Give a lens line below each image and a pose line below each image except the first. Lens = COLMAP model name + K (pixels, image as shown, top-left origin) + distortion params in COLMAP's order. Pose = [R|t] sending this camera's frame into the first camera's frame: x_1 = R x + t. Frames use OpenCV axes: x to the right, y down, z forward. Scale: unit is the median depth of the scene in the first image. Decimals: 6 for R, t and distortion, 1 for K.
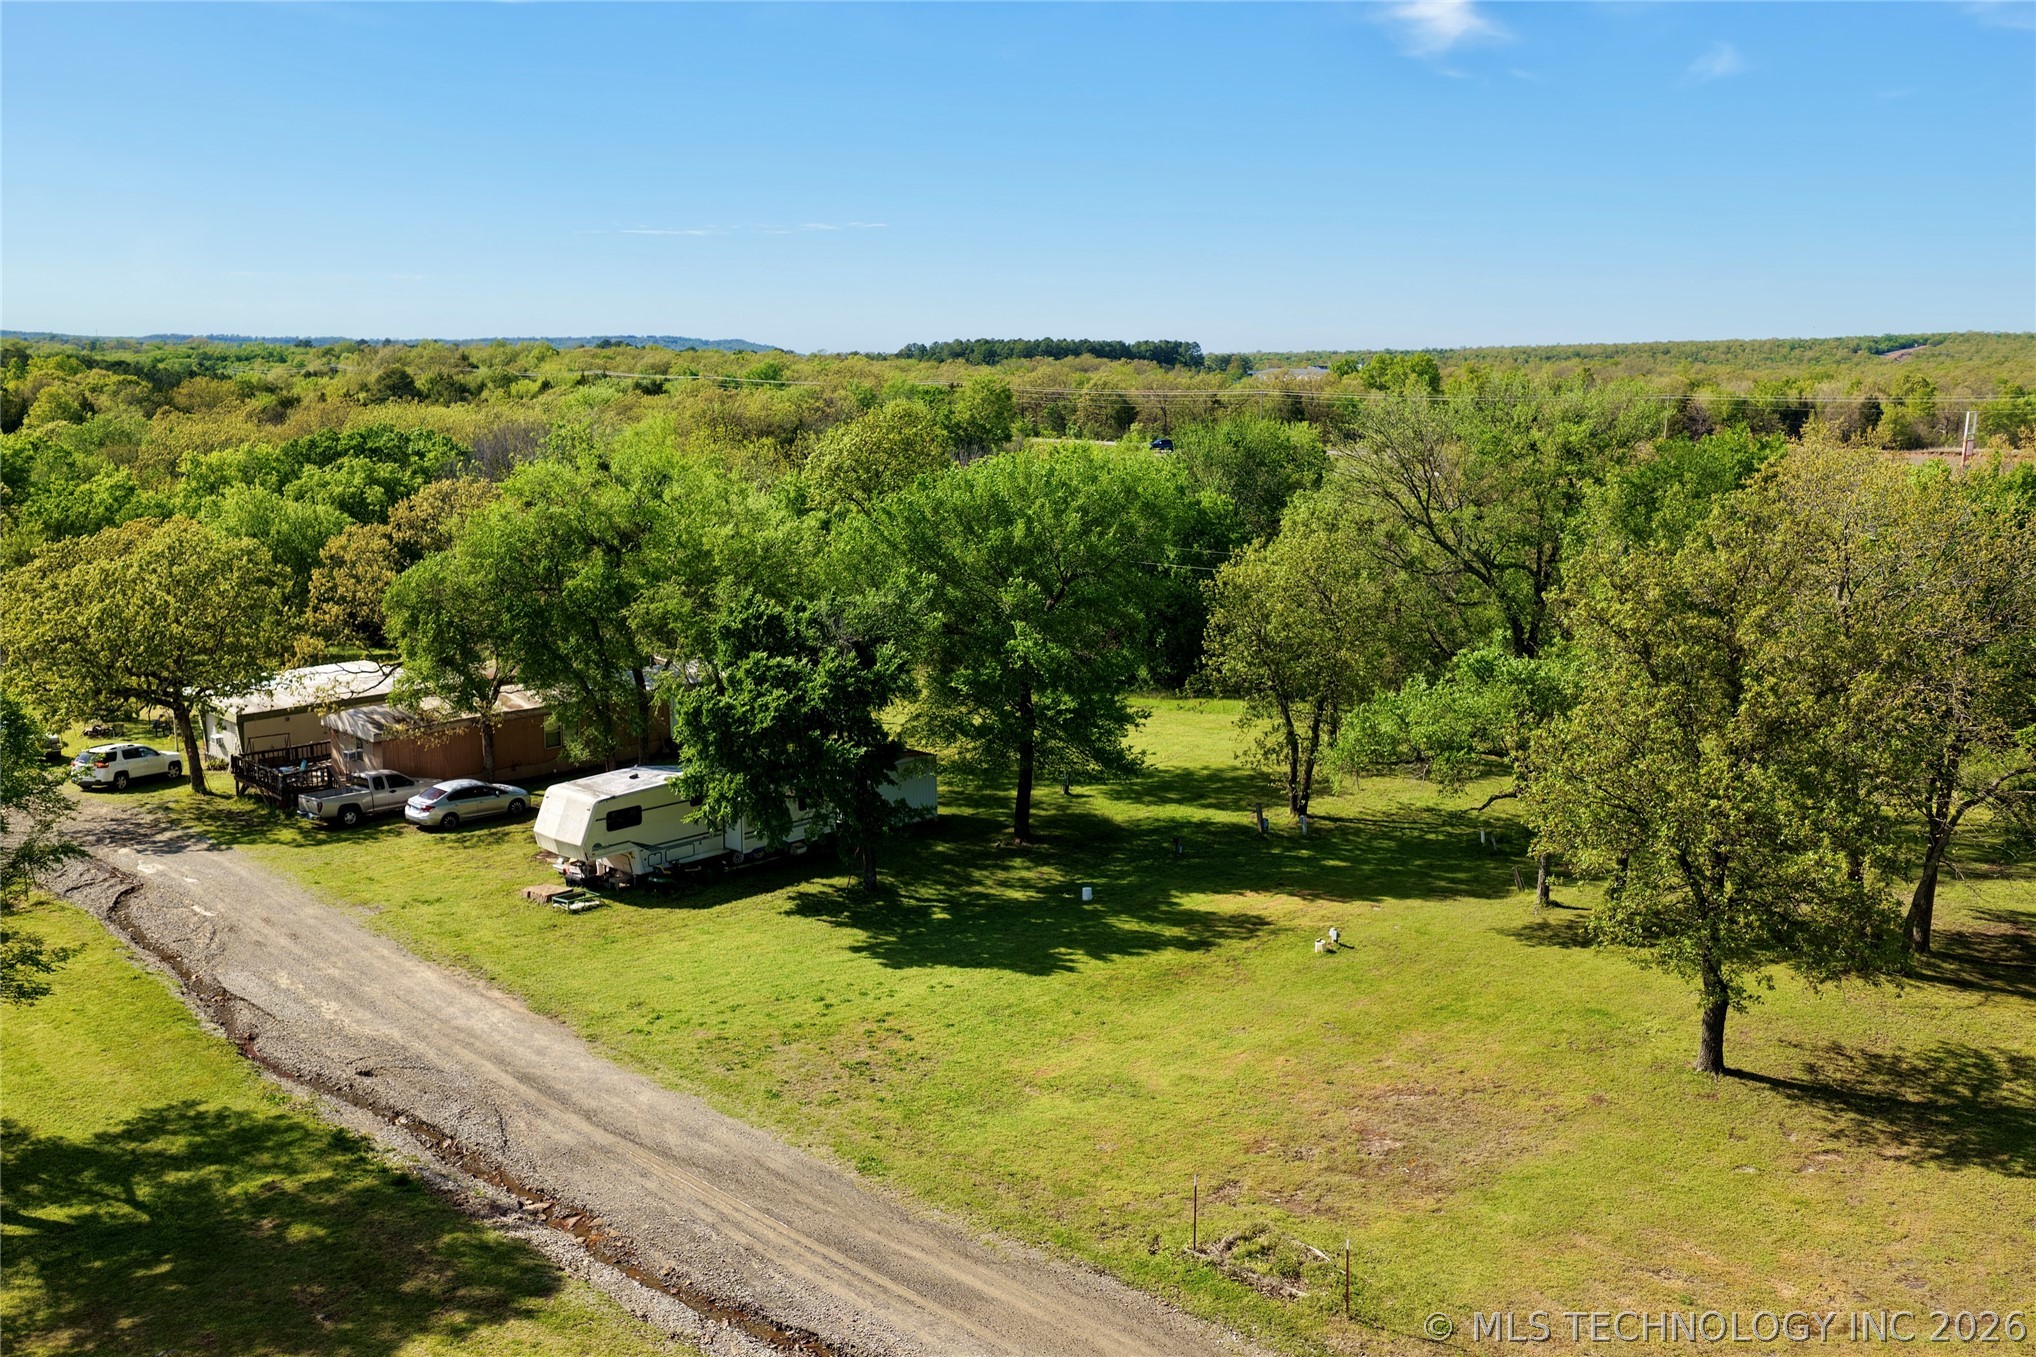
lens RADIAL K [[1691.0, 0, 1025.5], [0, 1691.0, 670.3], [0, 0, 1]] dist [-0.013491, 0.034729]
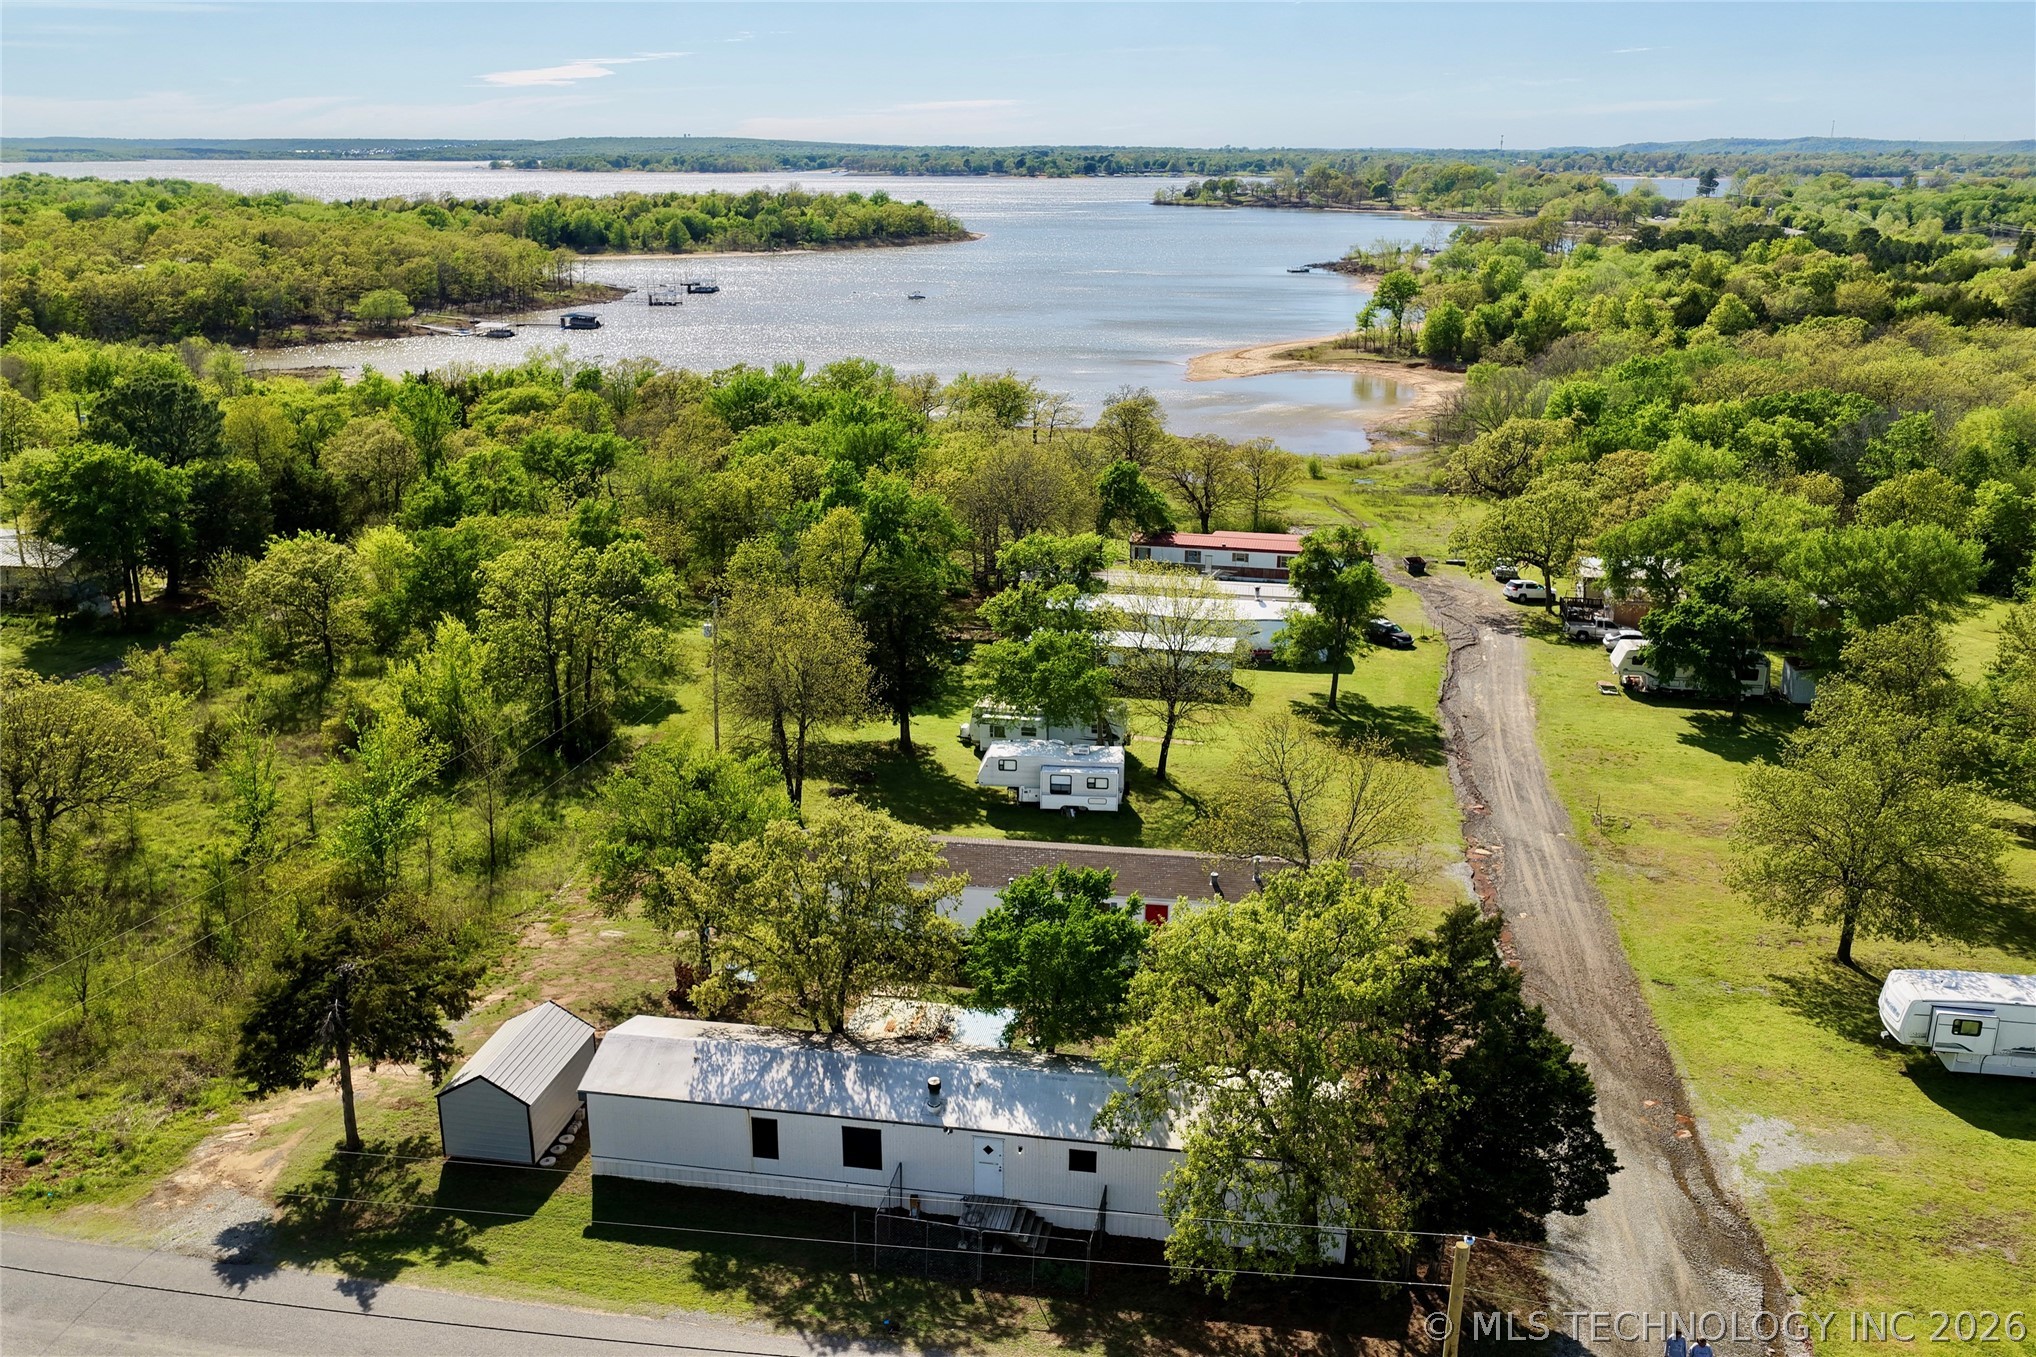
lens RADIAL K [[1691.0, 0, 1021.9], [0, 1691.0, 676.7], [0, 0, 1]] dist [-0.013491, 0.034729]
pose [[0.552247, 0.235495, -0.799729, 0.821685], [-0.143219, 0.971812, 0.187269, -0.143451], [0.821287, 0.011118, 0.570407, -0.704874]]
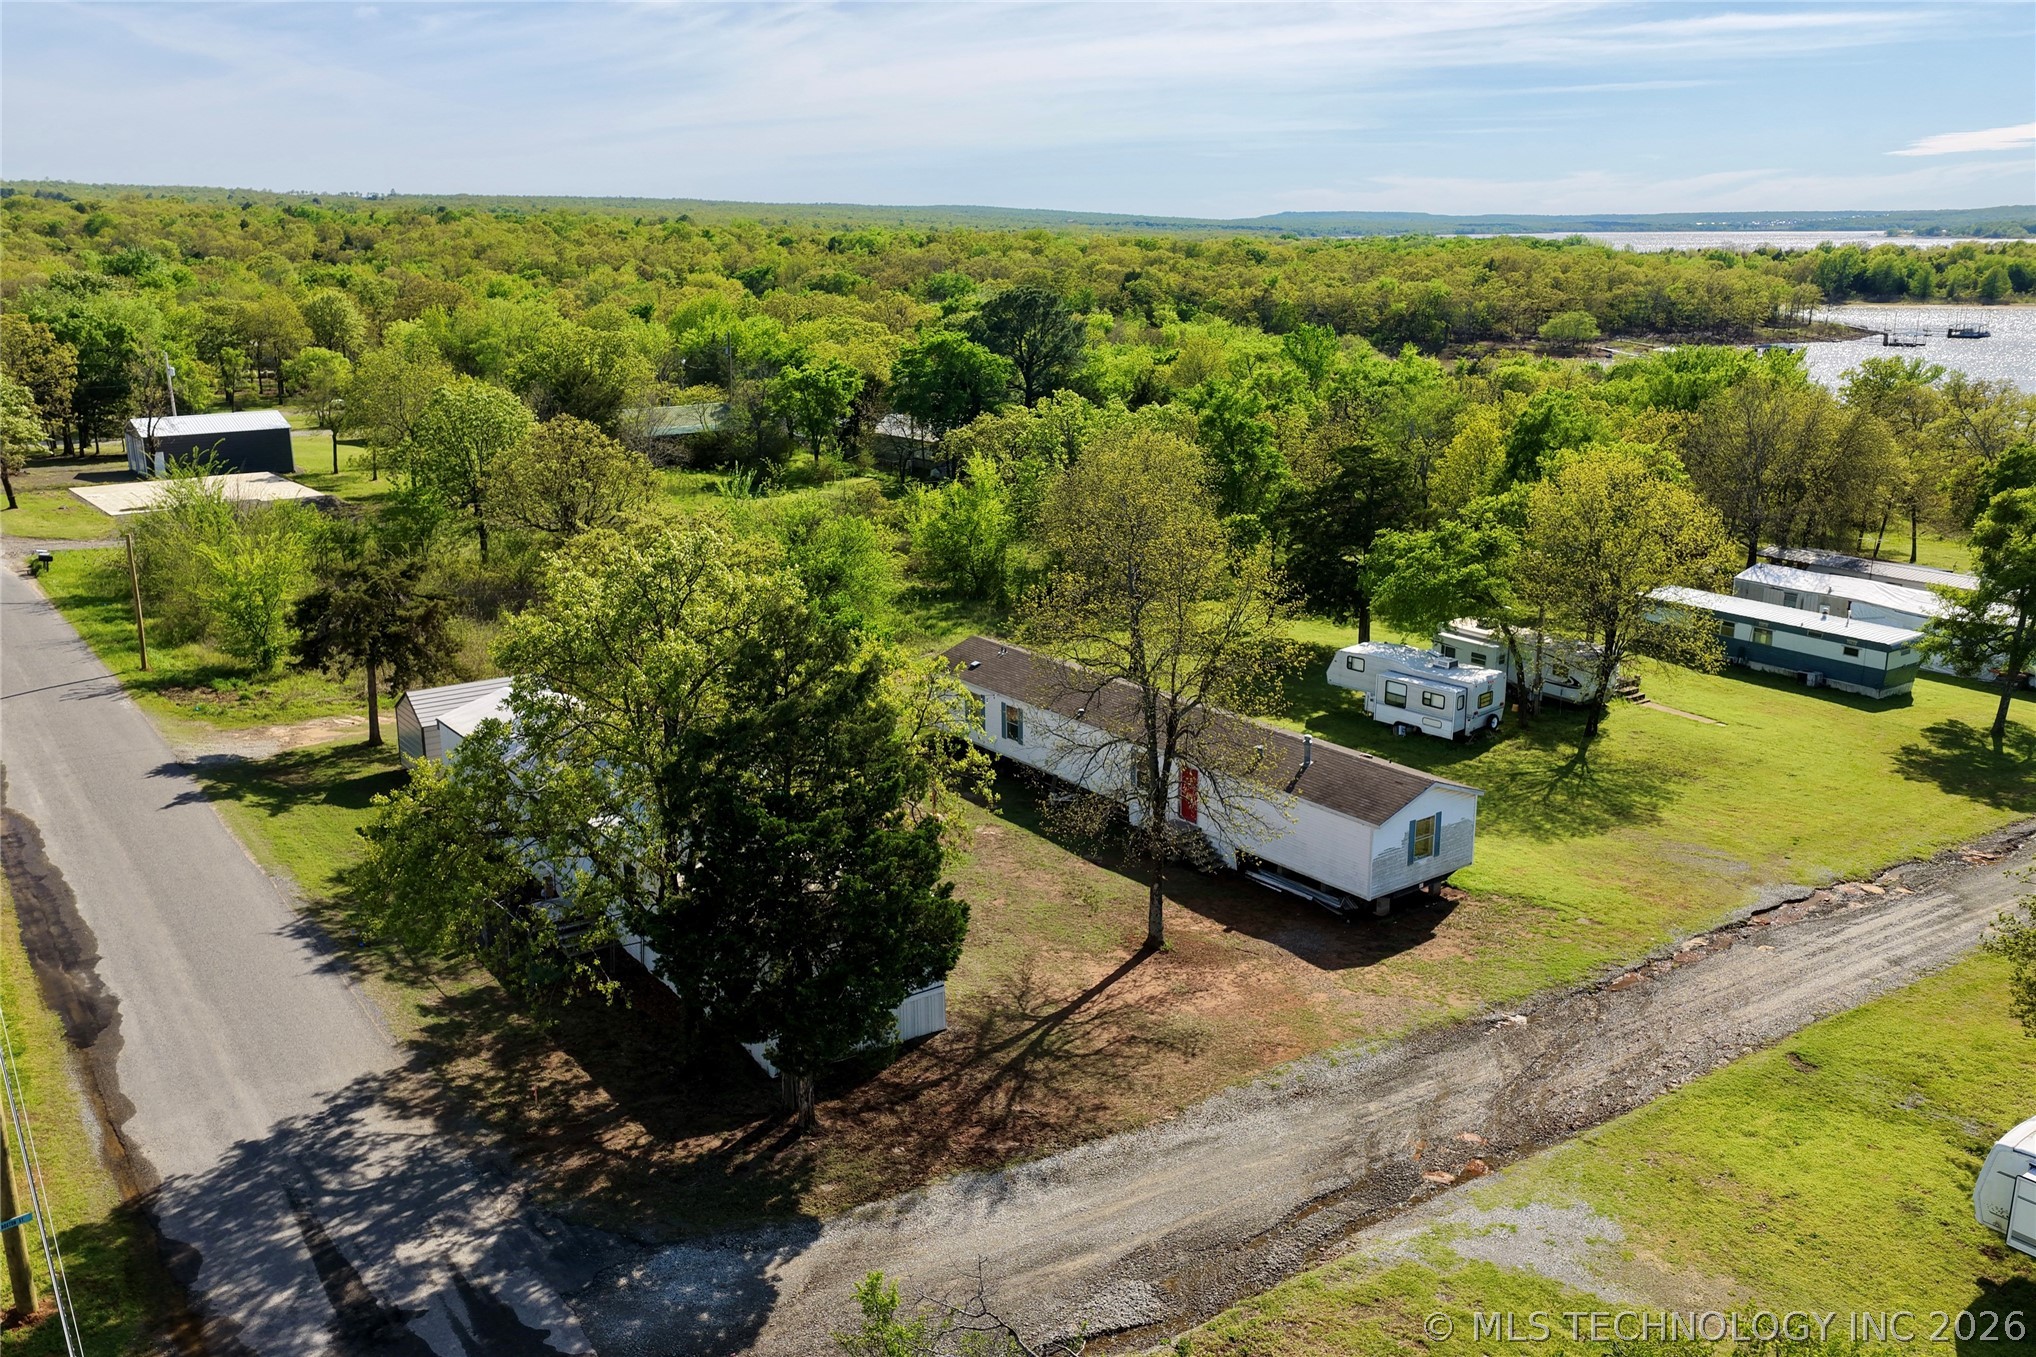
lens RADIAL K [[1691.0, 0, 1021.3], [0, 1691.0, 673.9], [0, 0, 1]] dist [-0.013491, 0.034729]
pose [[-0.178746, 0.238161, -0.954636, 0.884804], [-0.173114, 0.947512, 0.268797, -0.084179], [0.968546, 0.213307, -0.128135, -0.034115]]
